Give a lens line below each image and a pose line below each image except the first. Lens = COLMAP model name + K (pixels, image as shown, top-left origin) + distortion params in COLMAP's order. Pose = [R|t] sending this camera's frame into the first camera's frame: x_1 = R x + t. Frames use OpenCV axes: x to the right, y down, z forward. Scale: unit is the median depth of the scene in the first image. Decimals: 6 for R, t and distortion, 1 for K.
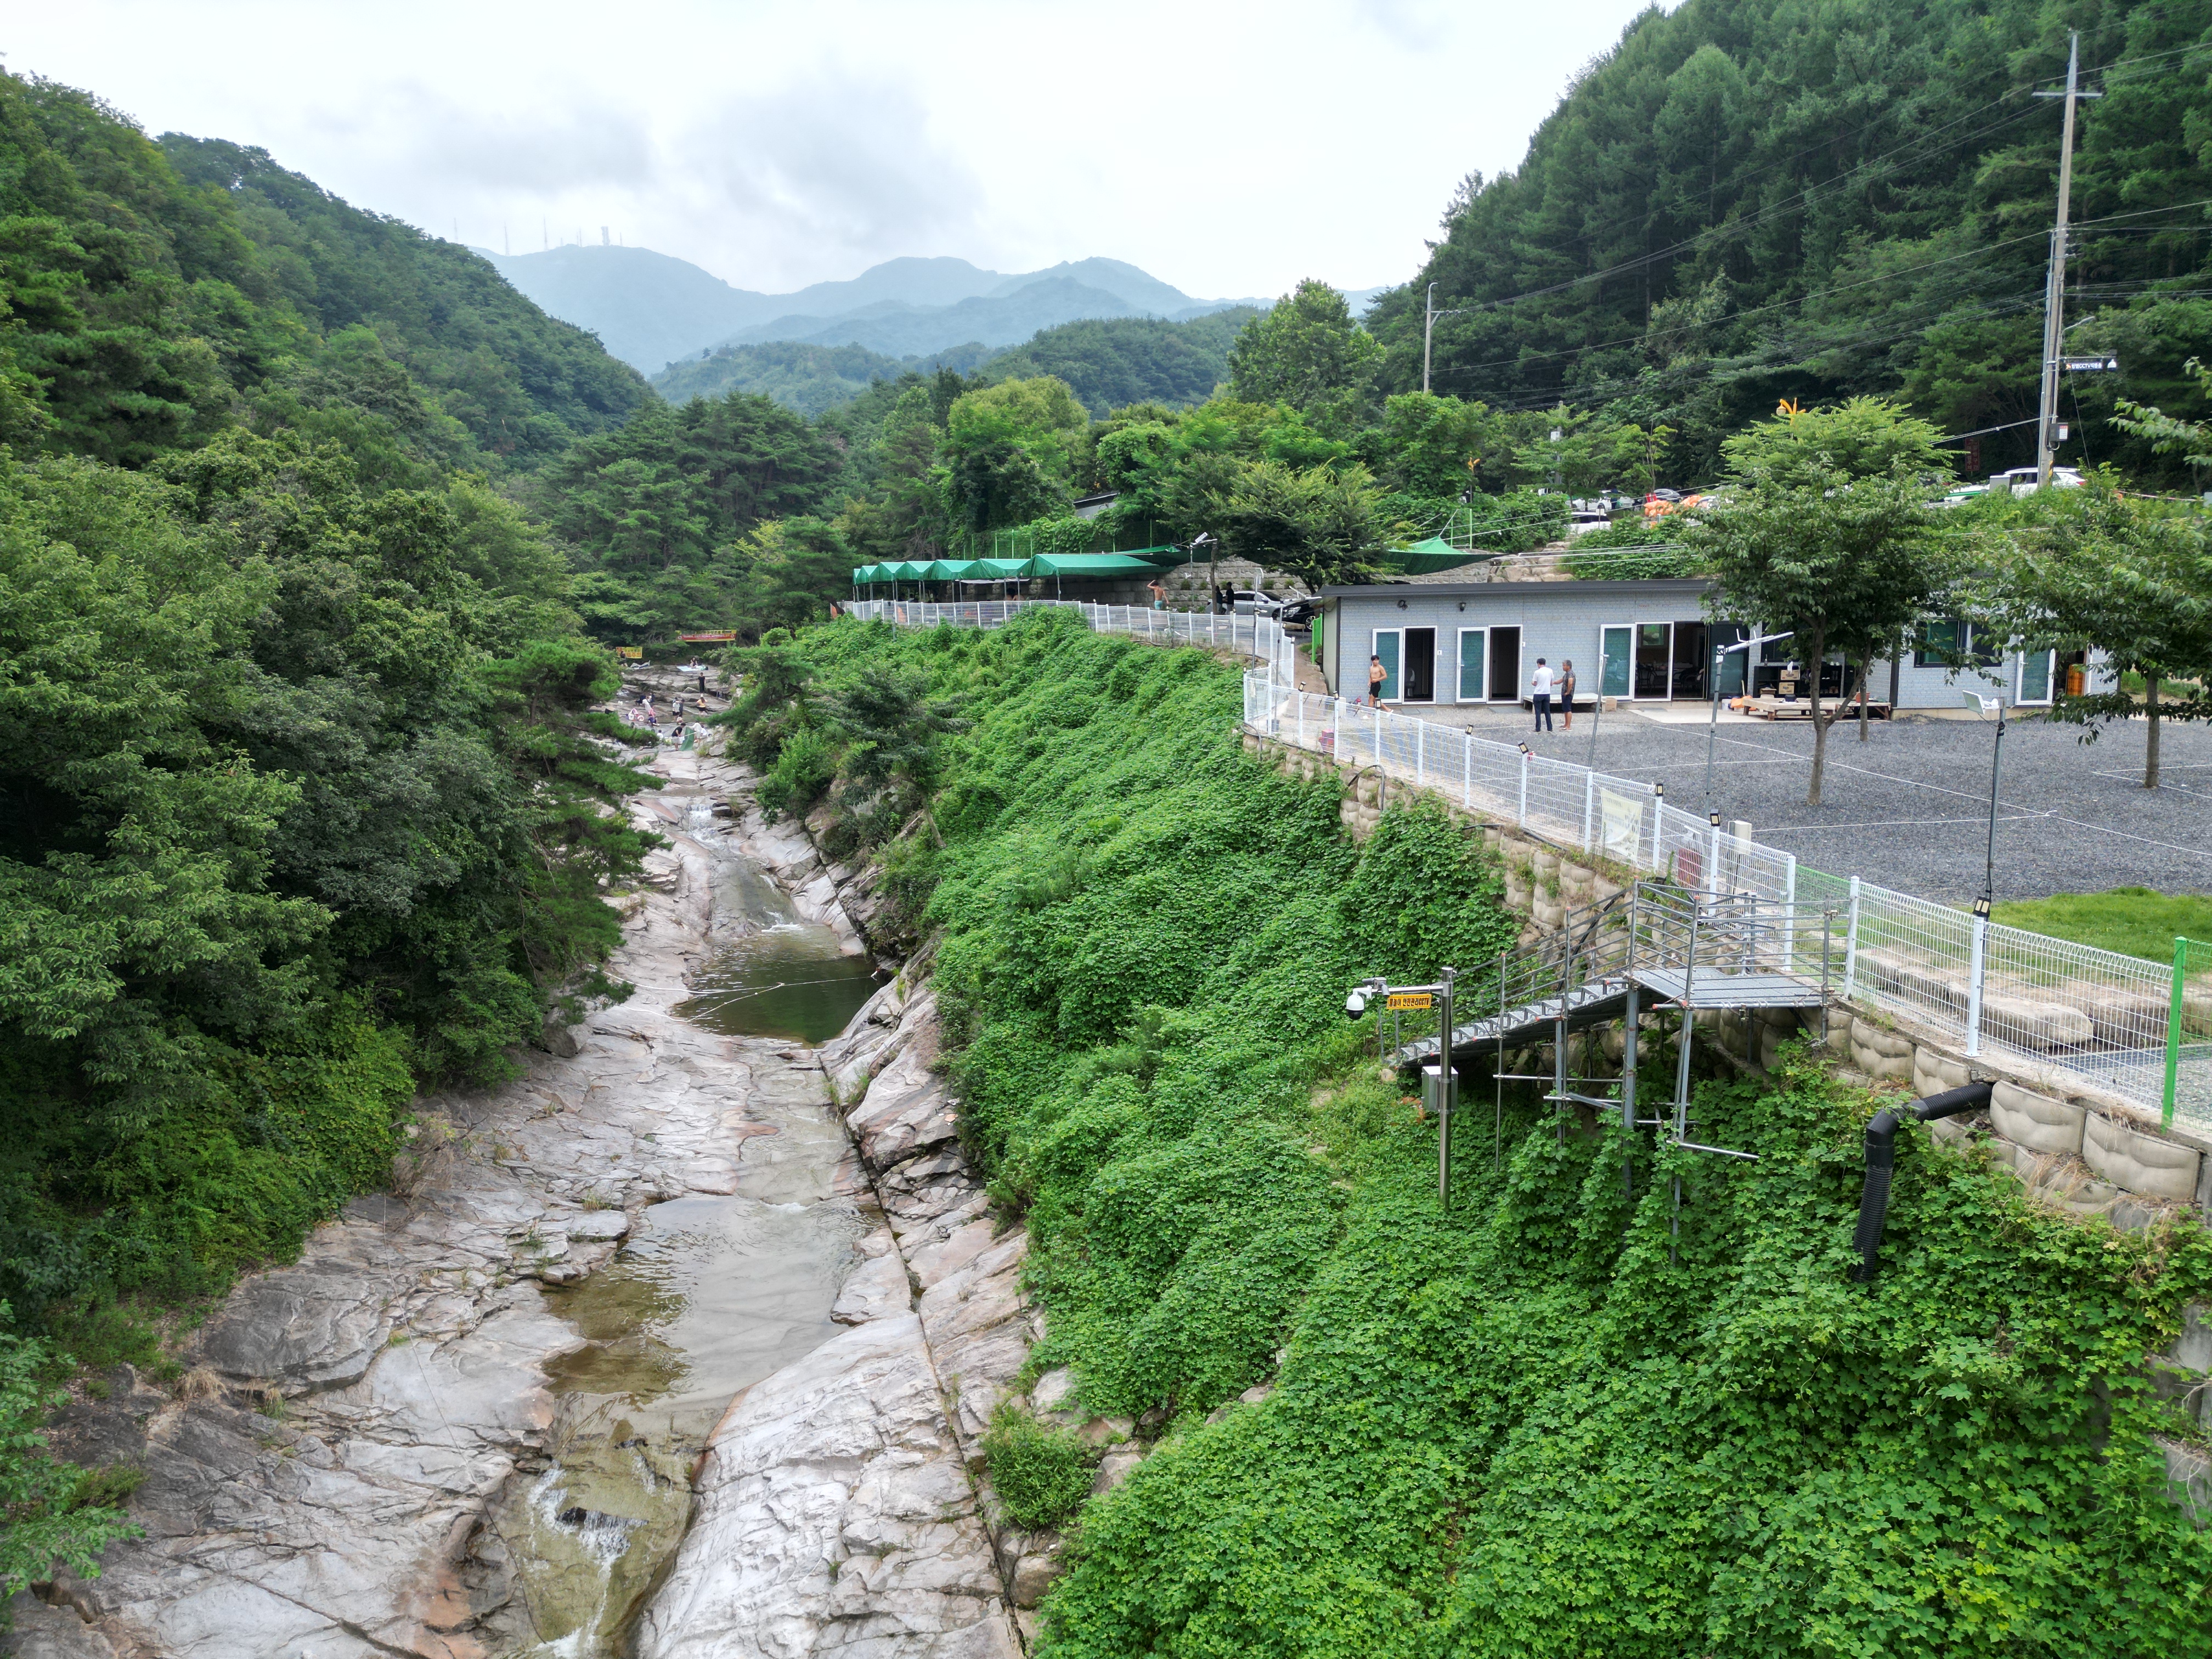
lens RADIAL K [[1551.9, 0, 1112.4], [0, 1551.9, 825.9], [0, 0, 1]] dist [0.081249, -0.080571]
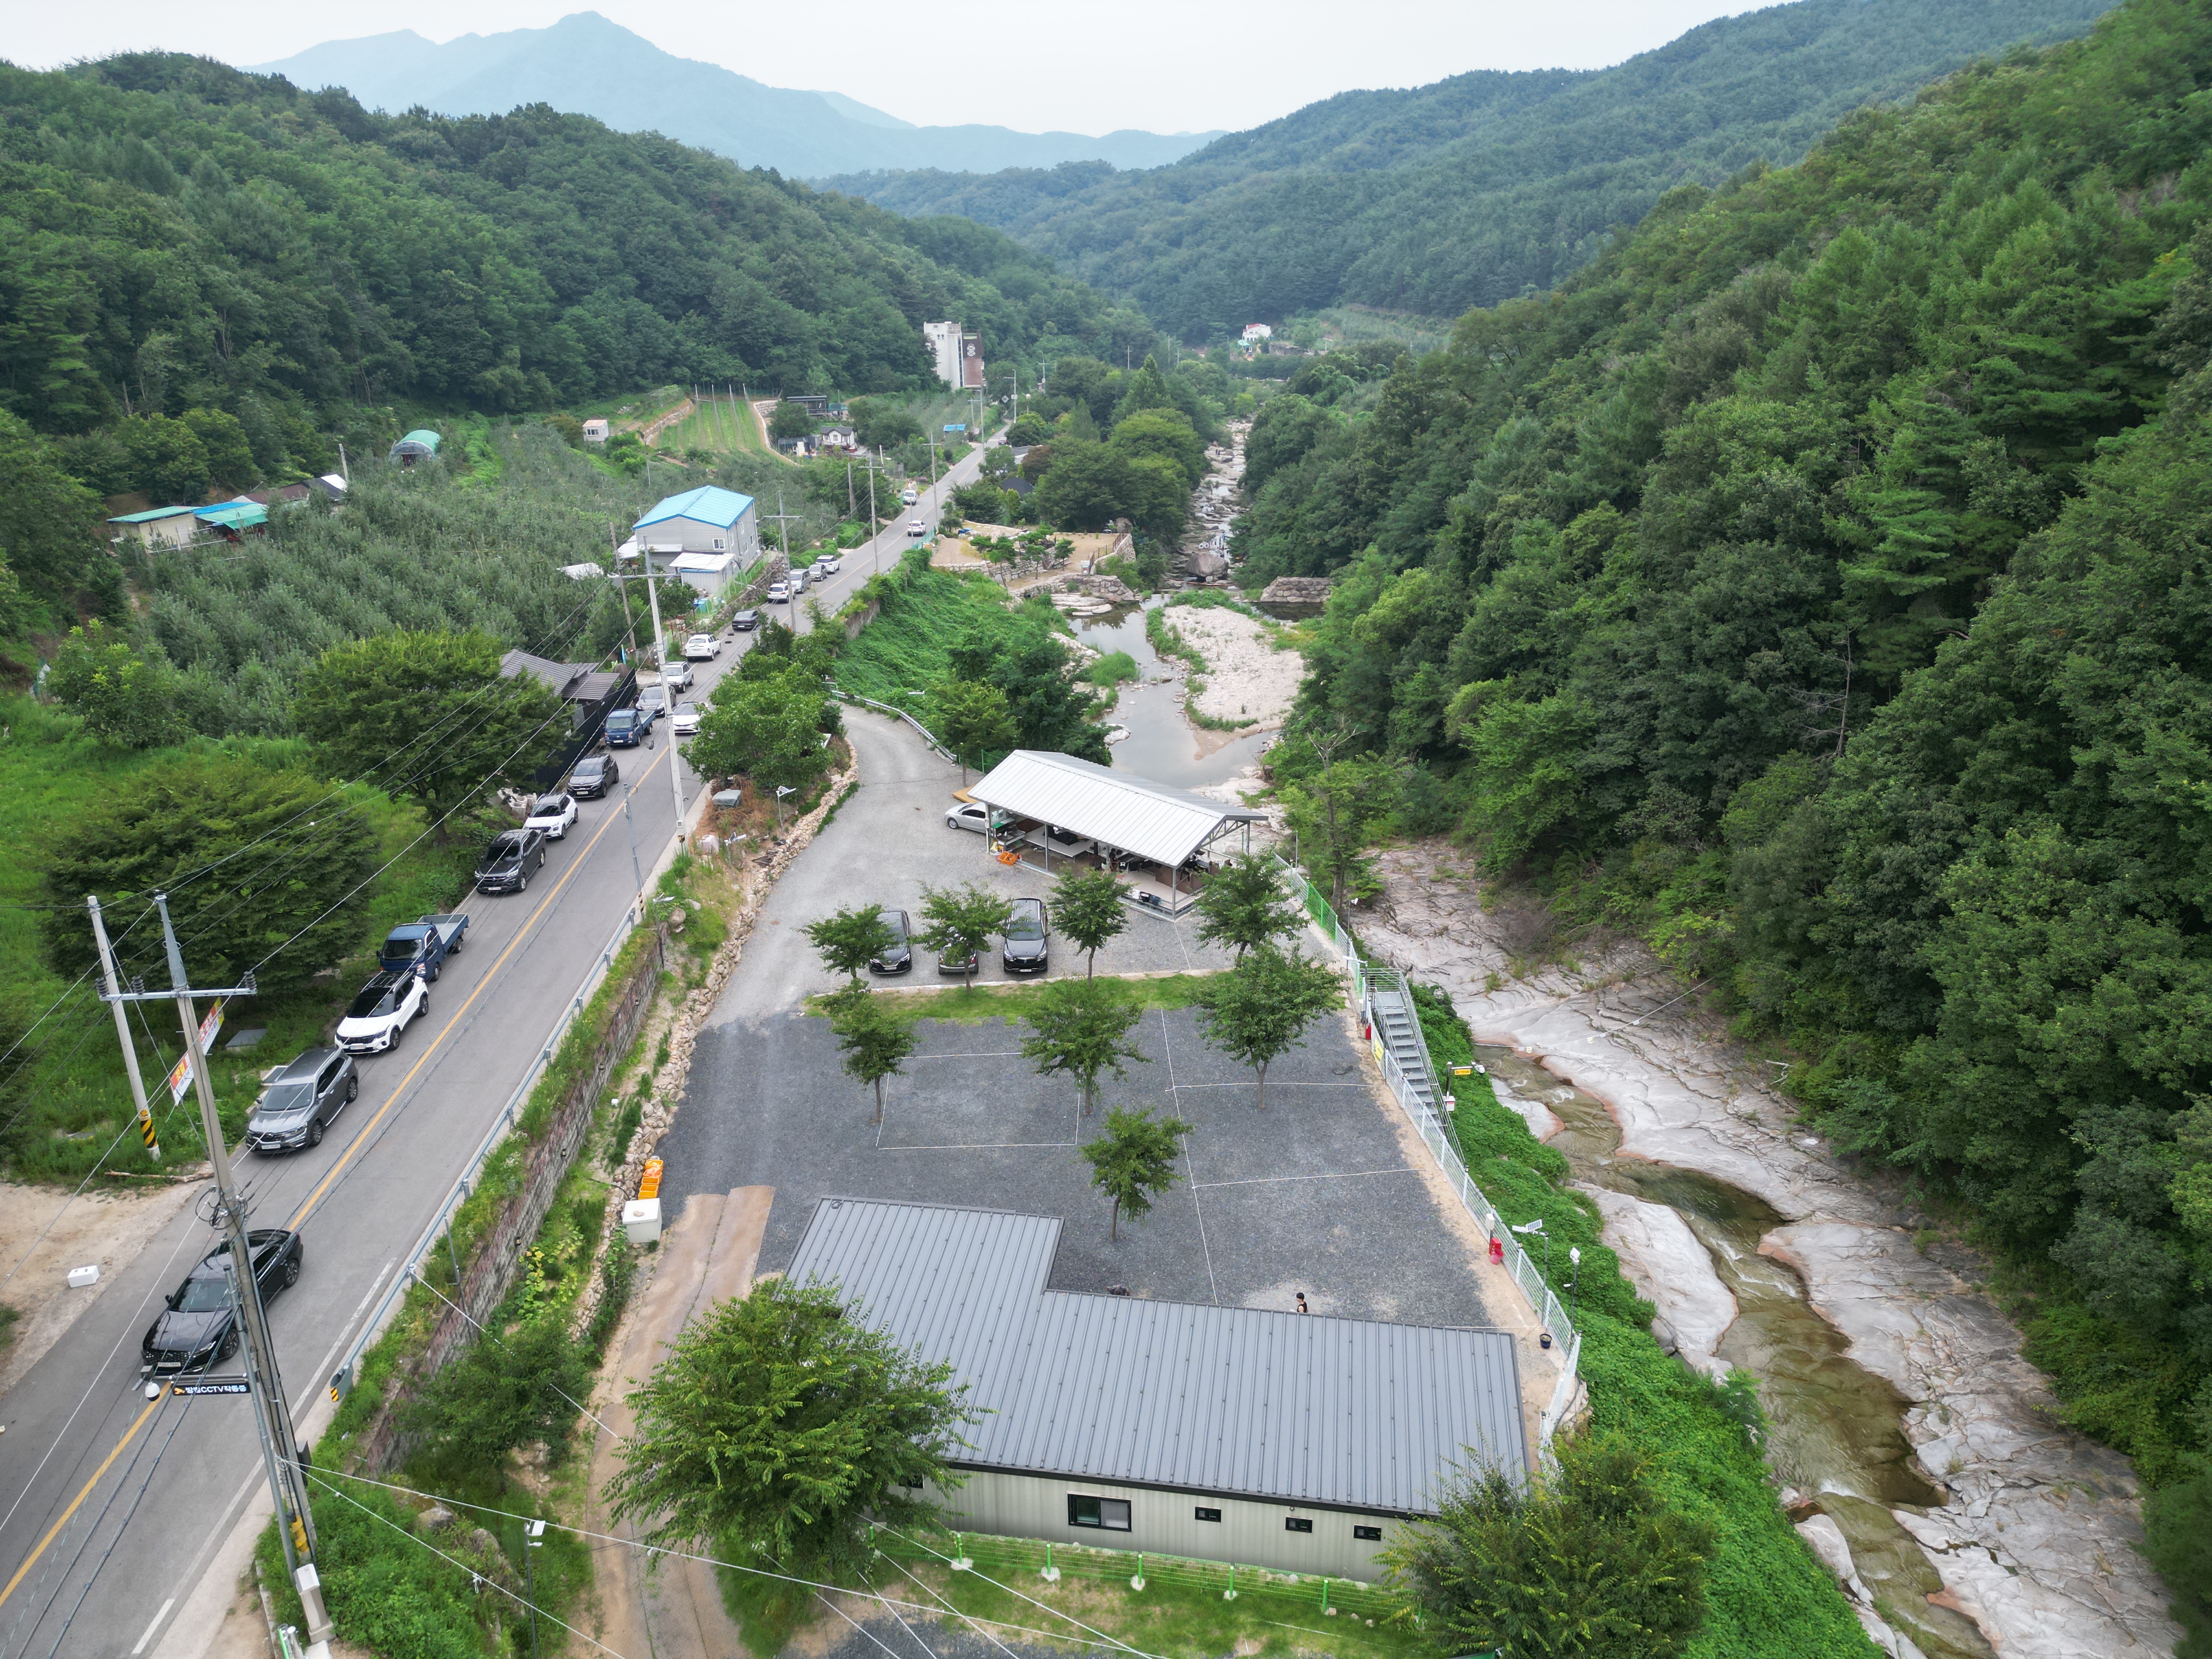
lens RADIAL K [[1551.9, 0, 1112.4], [0, 1551.9, 825.9], [0, 0, 1]] dist [0.081249, -0.080571]
pose [[-0.996019, -0.015696, 0.087752, 0.301683], [0.032510, 0.852626, 0.521510, -0.922145], [-0.083006, 0.522286, -0.848721, 1.667753]]
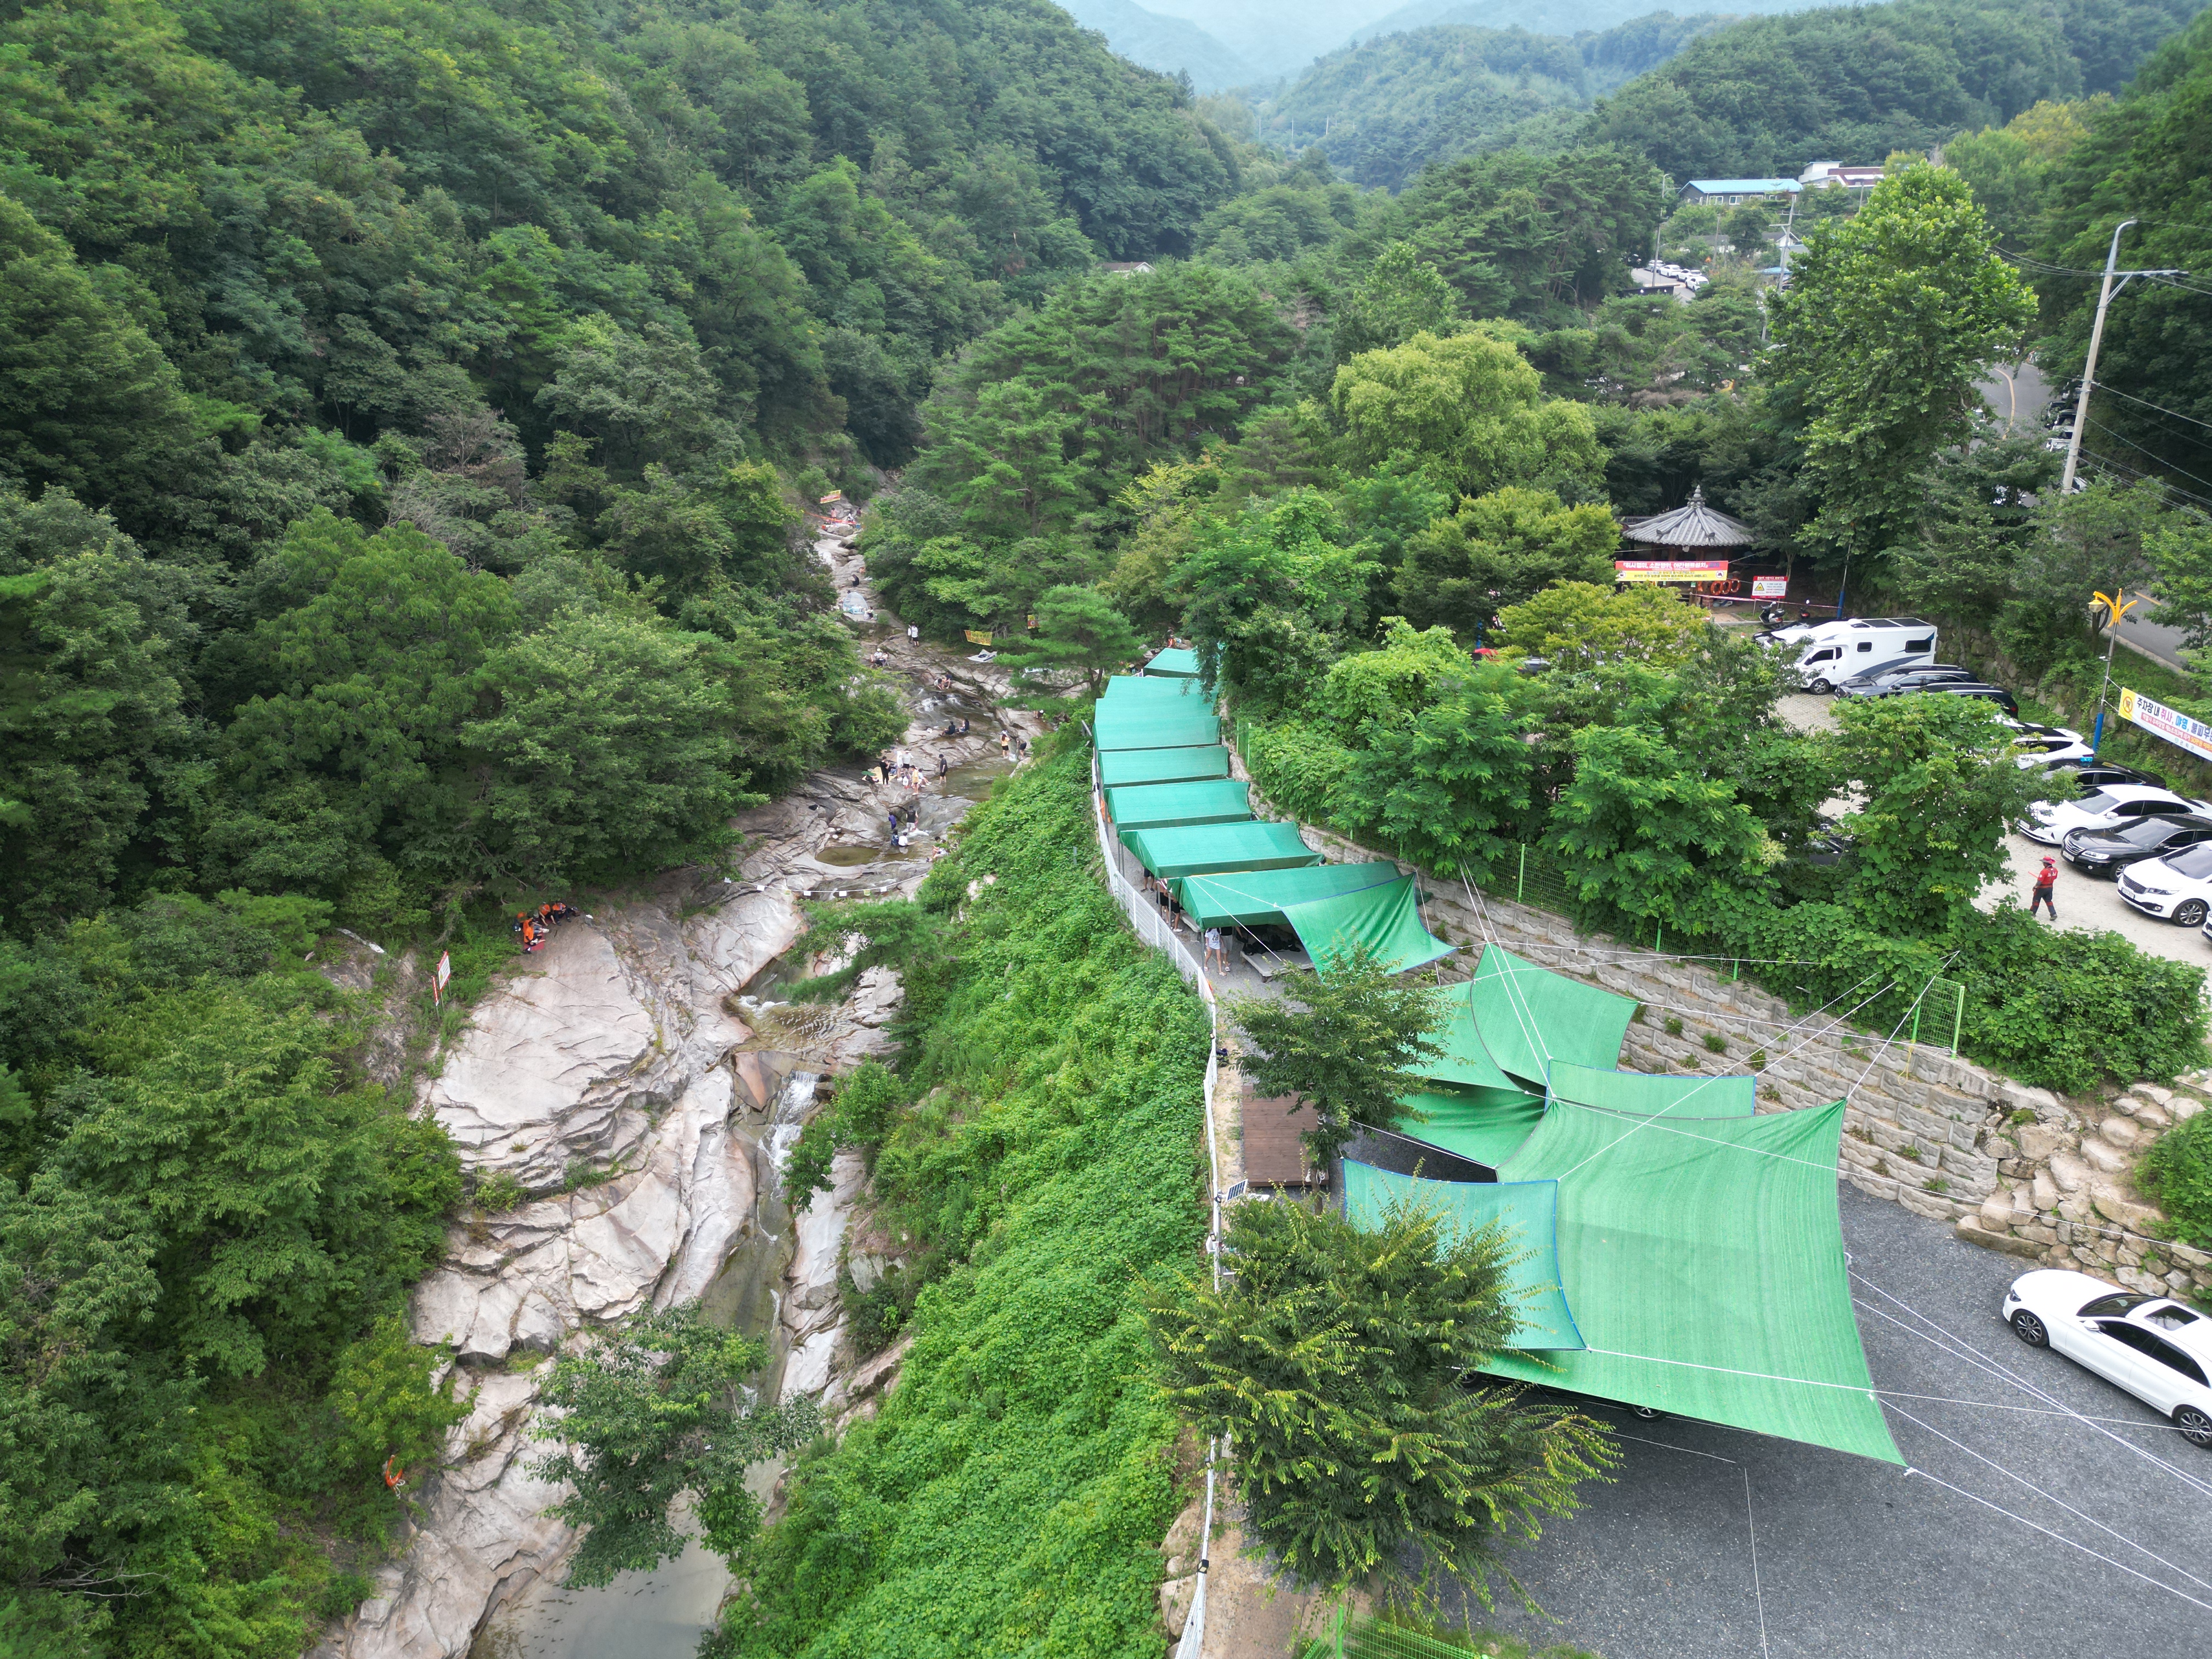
lens RADIAL K [[1547.8, 0, 1112.0], [0, 1547.8, 822.2], [0, 0, 1]] dist [0.080766, -0.077590]
pose [[0.919023, 0.124782, -0.373934, 0.251975], [-0.054679, 0.979760, 0.192561, -0.517588], [0.390394, -0.156522, 0.907245, 0.711714]]
